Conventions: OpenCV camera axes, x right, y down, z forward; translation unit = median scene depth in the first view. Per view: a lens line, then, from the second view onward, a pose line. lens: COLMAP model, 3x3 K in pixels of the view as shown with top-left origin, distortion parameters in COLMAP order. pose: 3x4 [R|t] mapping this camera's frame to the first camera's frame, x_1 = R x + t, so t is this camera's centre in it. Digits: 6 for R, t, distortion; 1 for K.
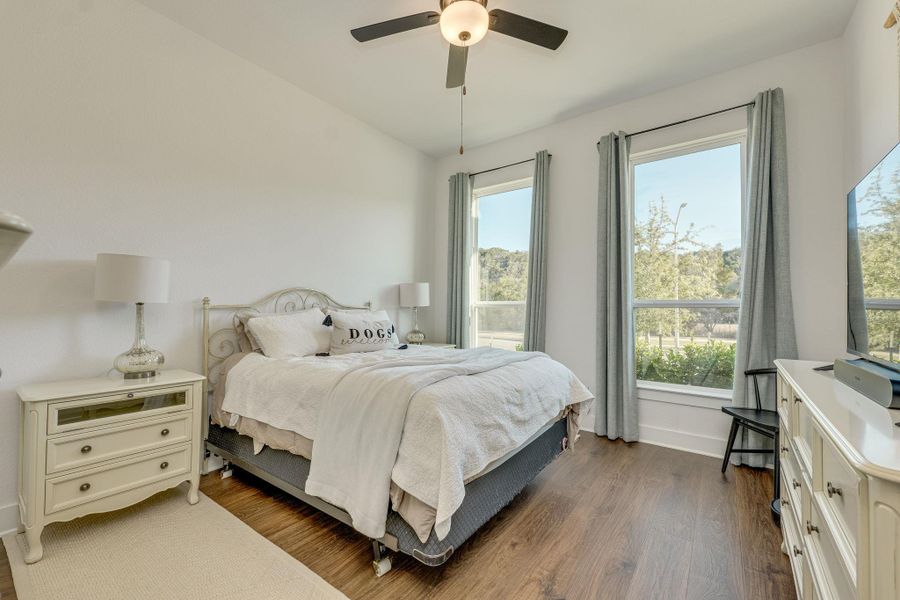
lens RADIAL K [[376.0, 0, 447.9], [0, 376.0, 304.9], [0, 0, 1]] dist [0.002067, 0.000287]
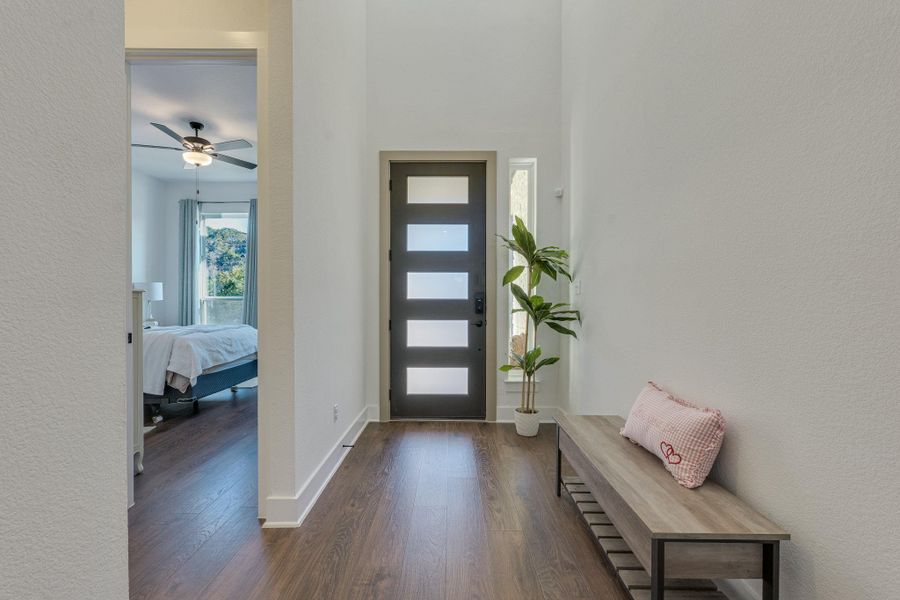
lens RADIAL K [[387.5, 0, 450.0], [0, 387.5, 300.0], [0, 0, 1]] dist [-0.001967, -0.000403]
pose [[0.799294, -0.008556, 0.600879, -0.062013], [0.004141, 0.999953, 0.008731, -0.004467], [-0.600926, -0.004491, 0.799292, -0.704933]]
